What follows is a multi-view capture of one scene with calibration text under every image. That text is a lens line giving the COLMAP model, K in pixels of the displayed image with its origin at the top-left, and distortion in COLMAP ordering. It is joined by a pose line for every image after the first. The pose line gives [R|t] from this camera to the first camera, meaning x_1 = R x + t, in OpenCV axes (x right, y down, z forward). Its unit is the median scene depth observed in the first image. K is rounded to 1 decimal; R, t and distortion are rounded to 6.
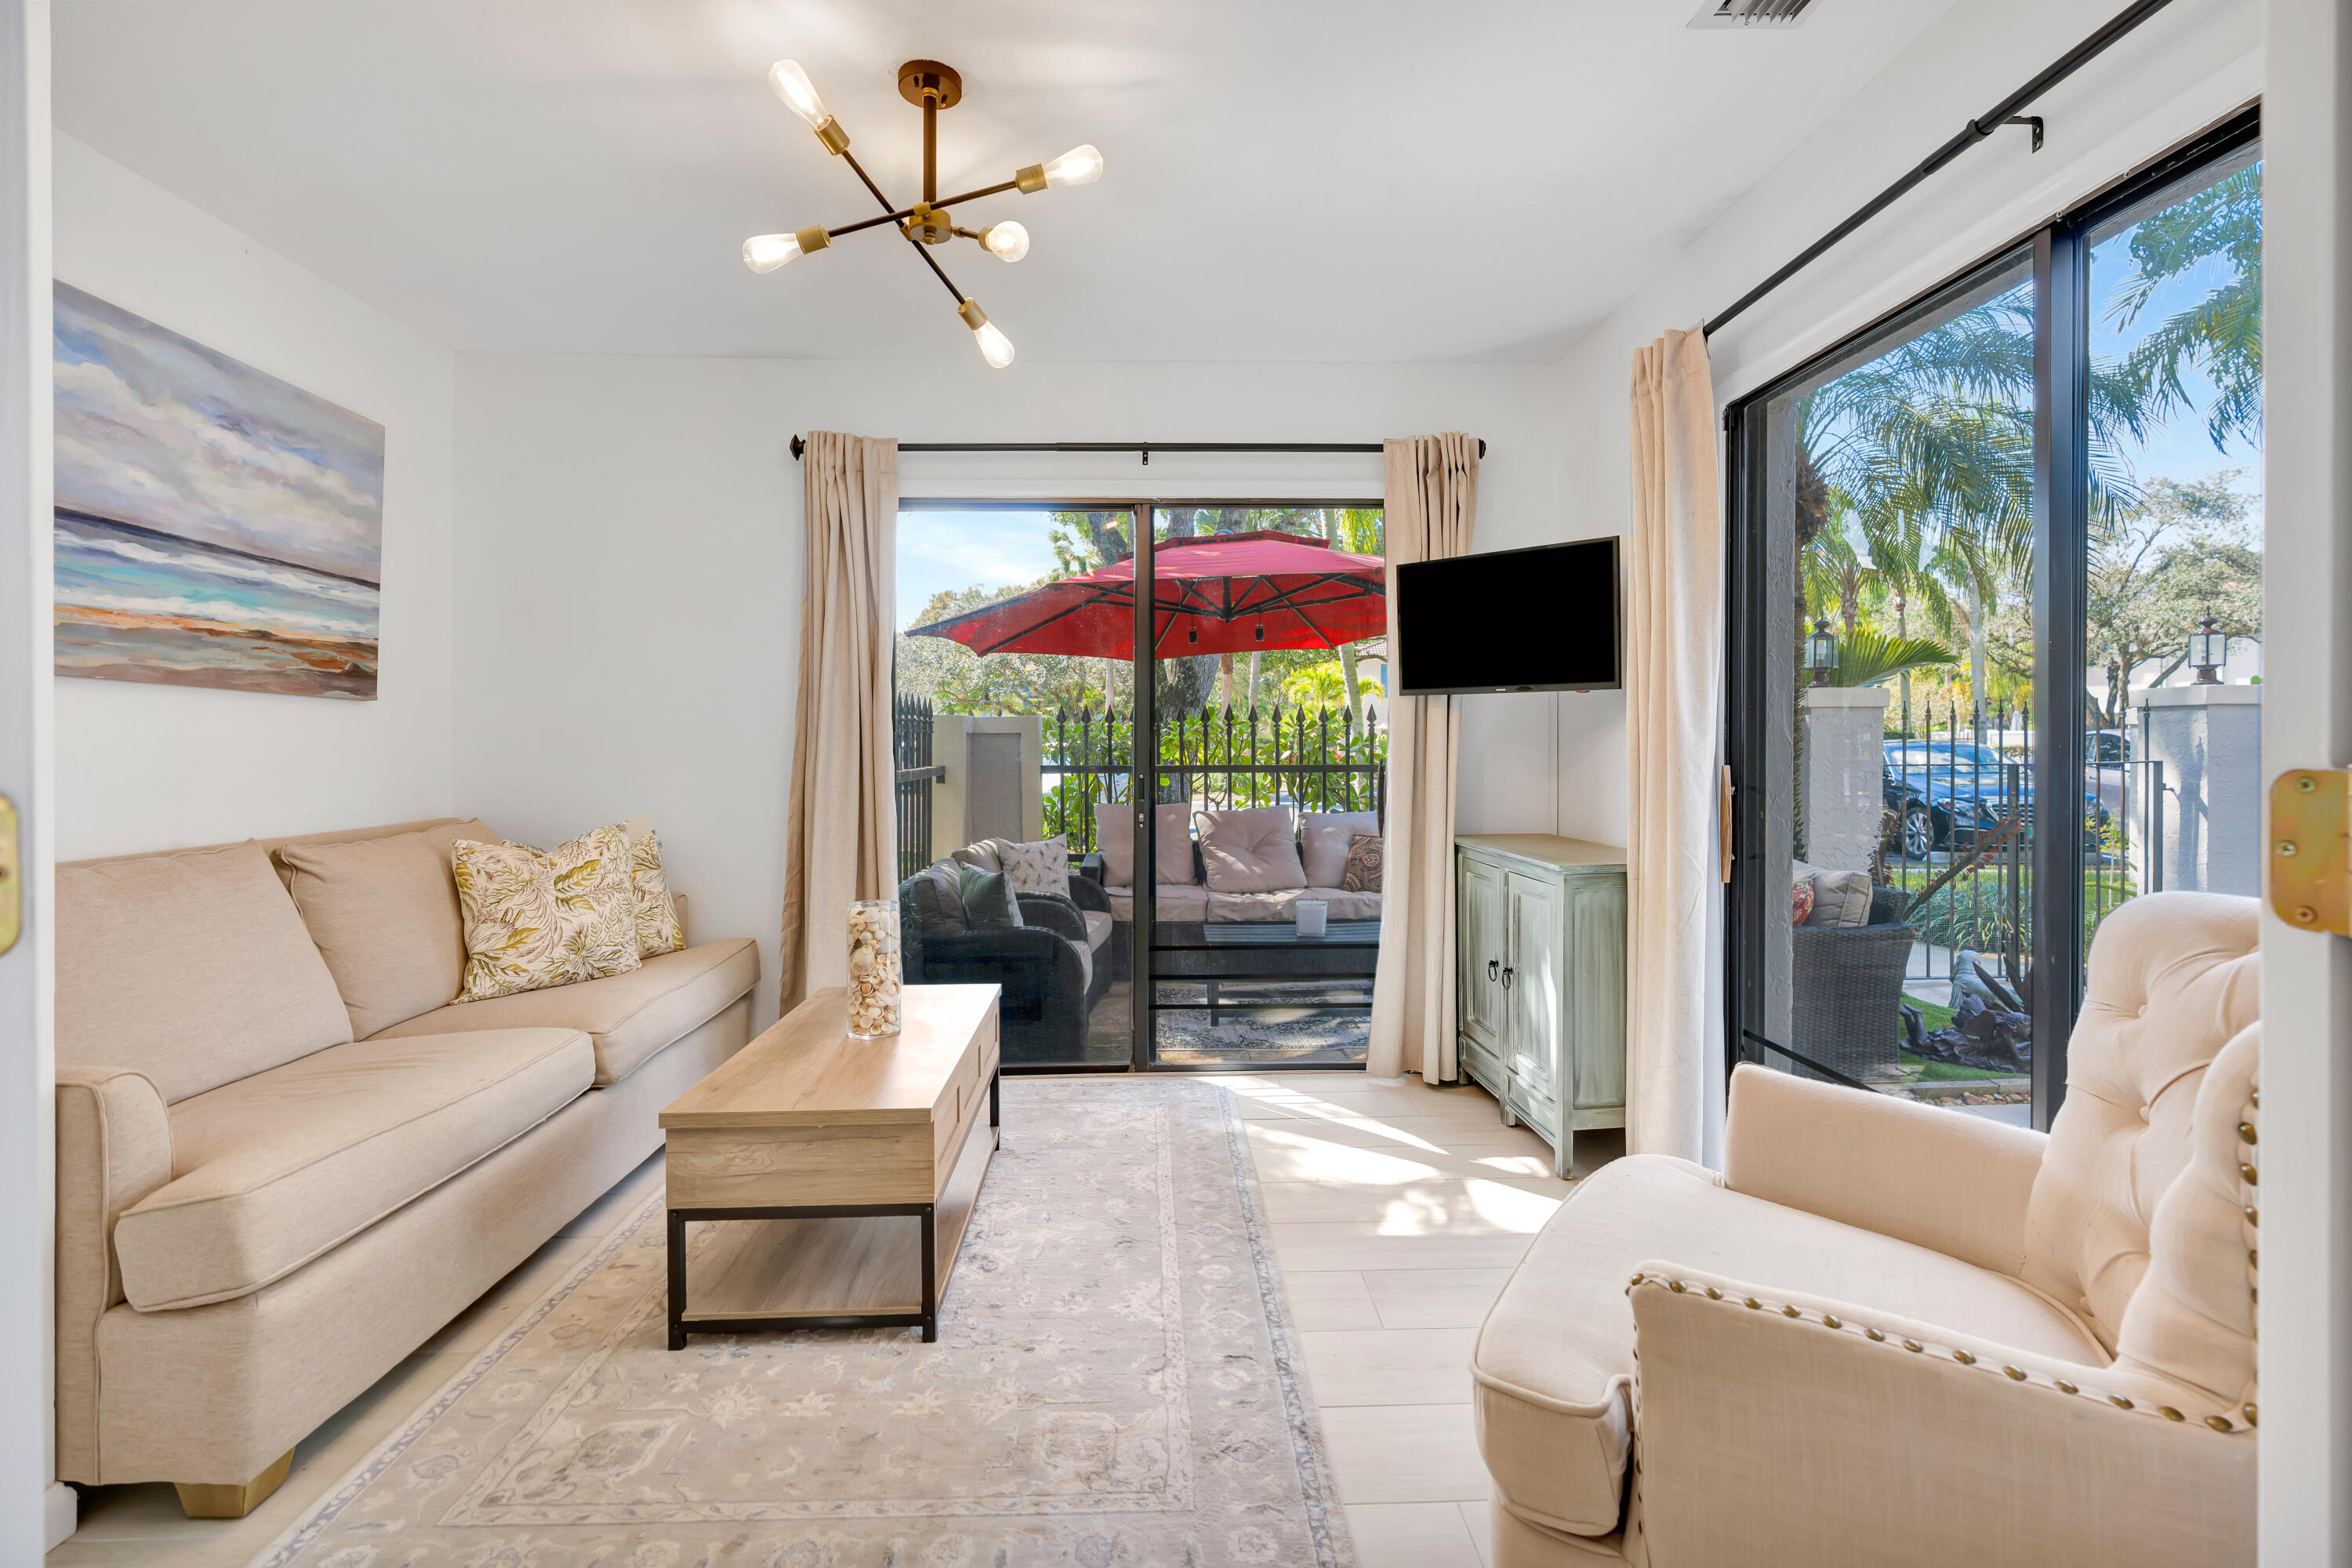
lens RADIAL K [[1069.6, 0, 1198.9], [0, 1069.6, 739.5], [0, 0, 1]] dist [-0.006857, 0.005902]
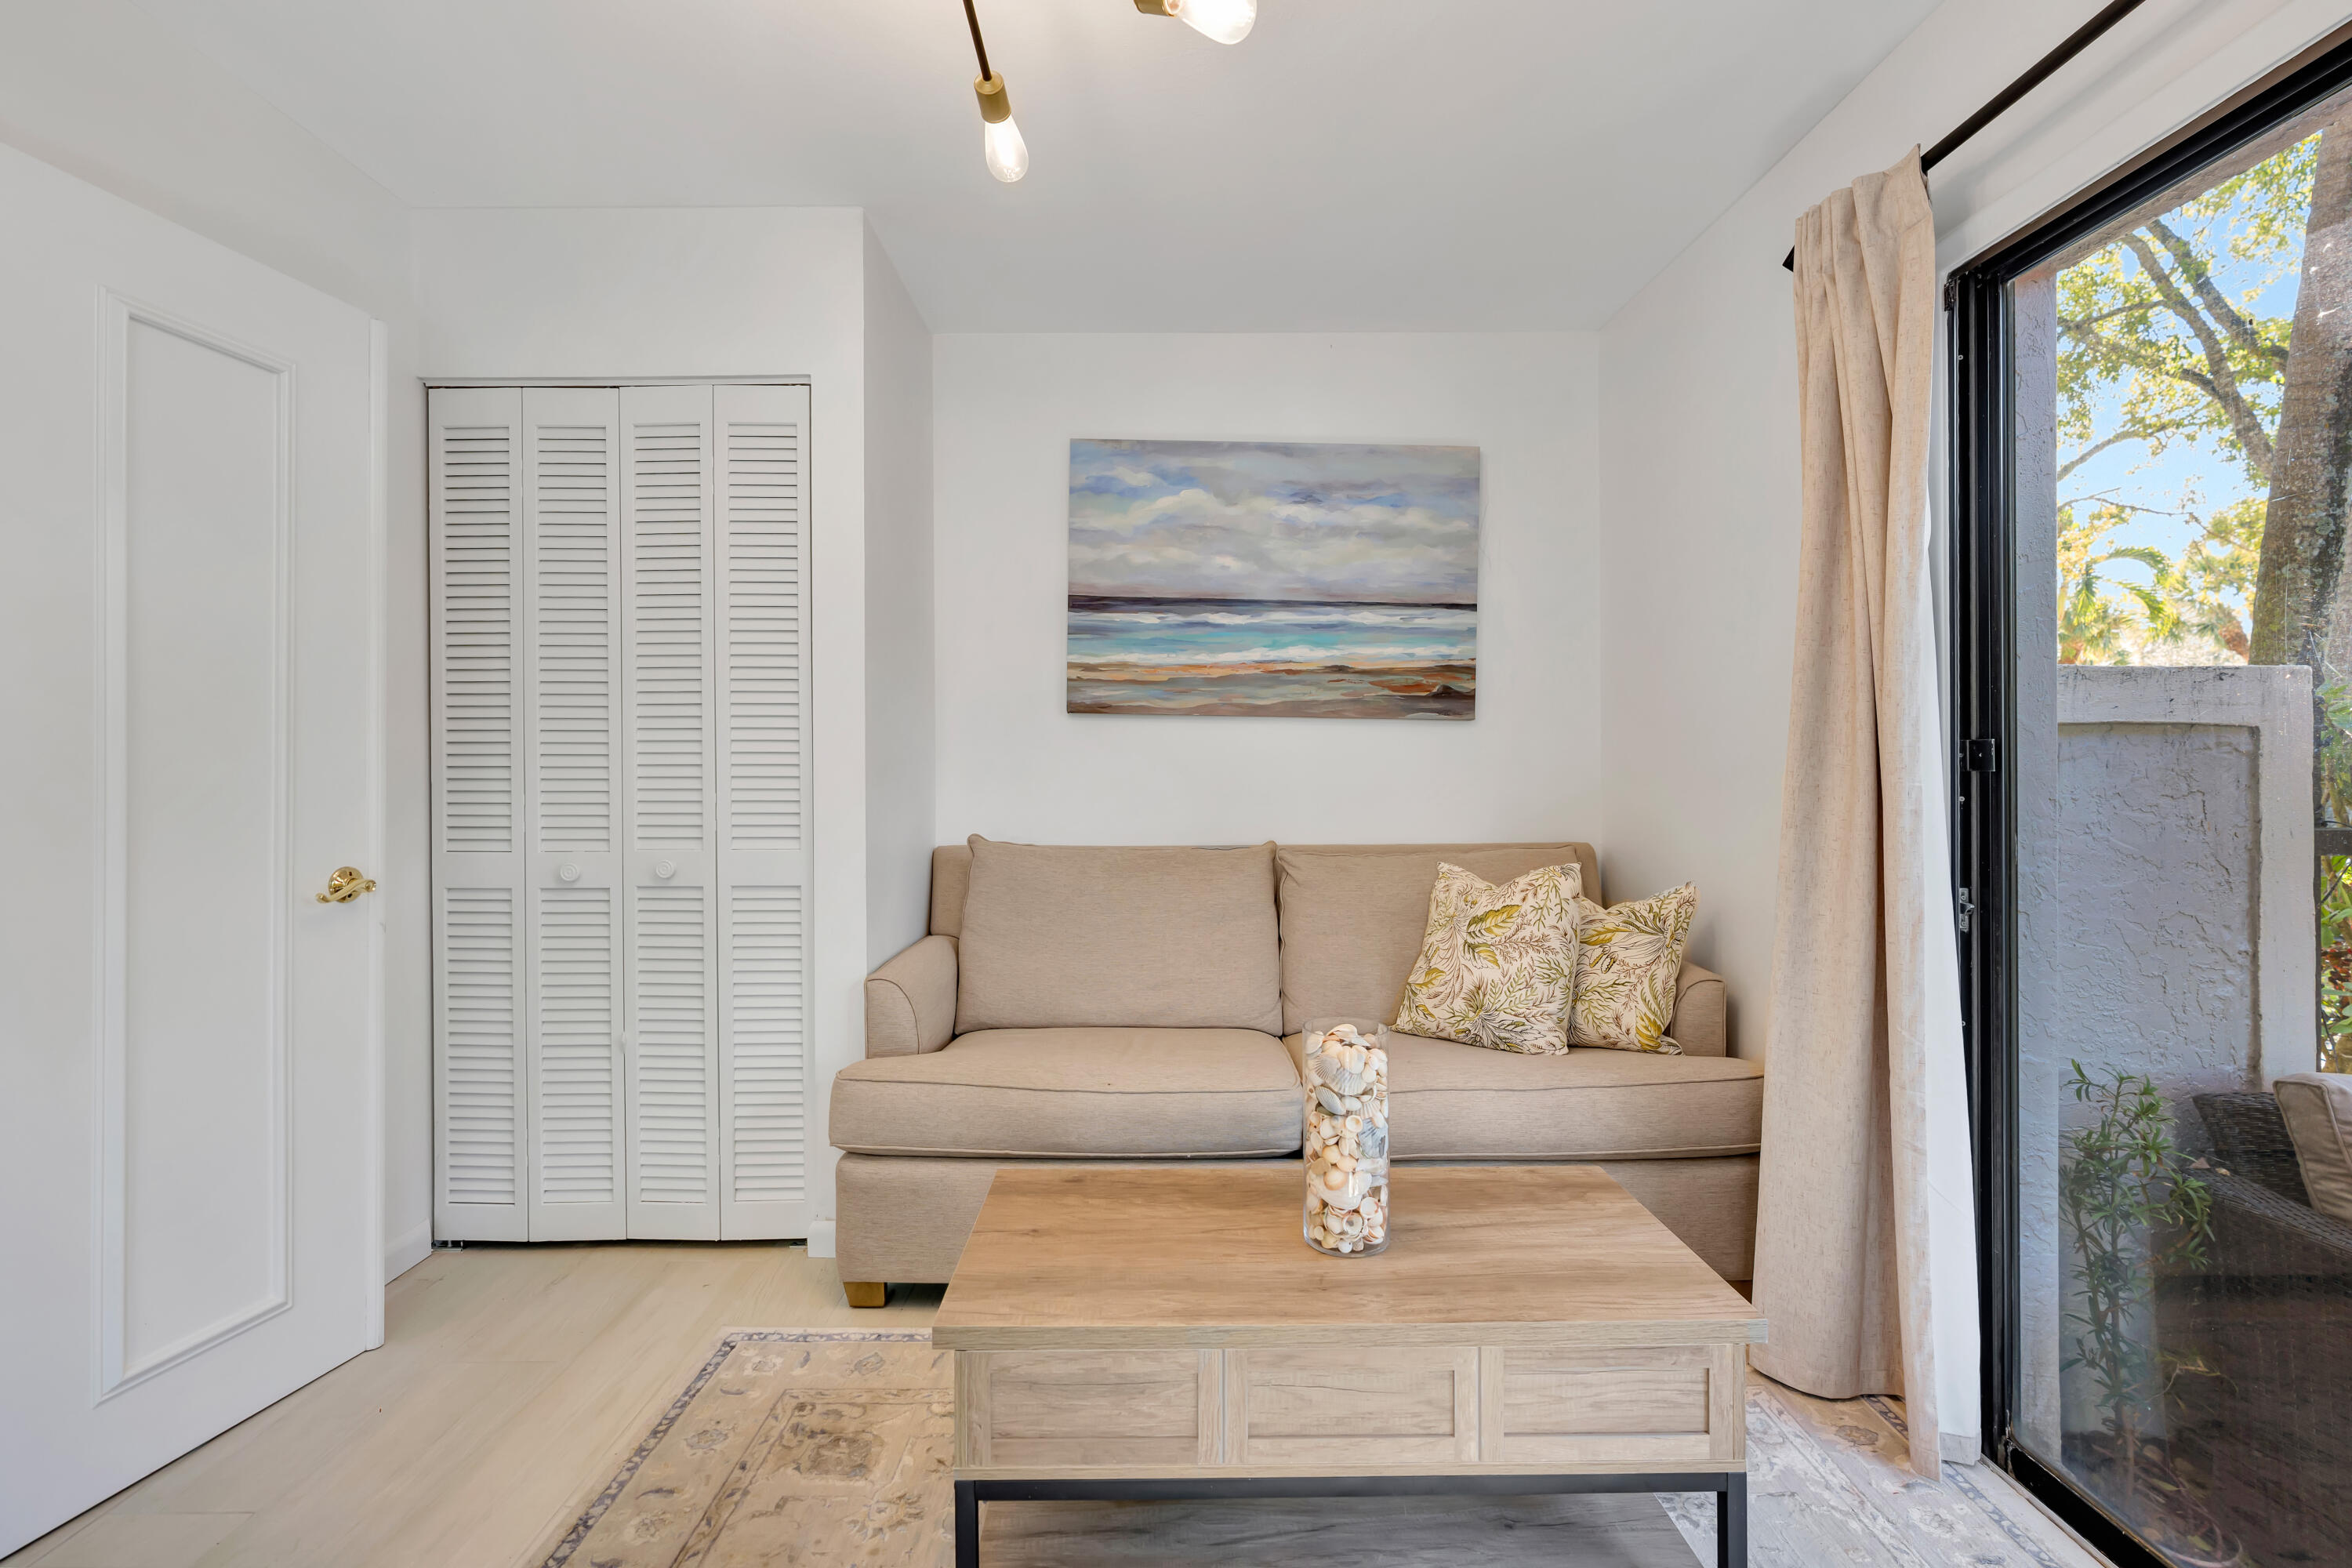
lens RADIAL K [[1069.6, 0, 1181.3], [0, 1069.6, 758.6], [0, 0, 1]] dist [-0.006857, 0.005902]
pose [[-0.050248, -0.000286, -0.998737, 0.271974], [0.006402, 0.999979, -0.000608, -0.000525], [0.998716, -0.006424, -0.050245, 0.811720]]
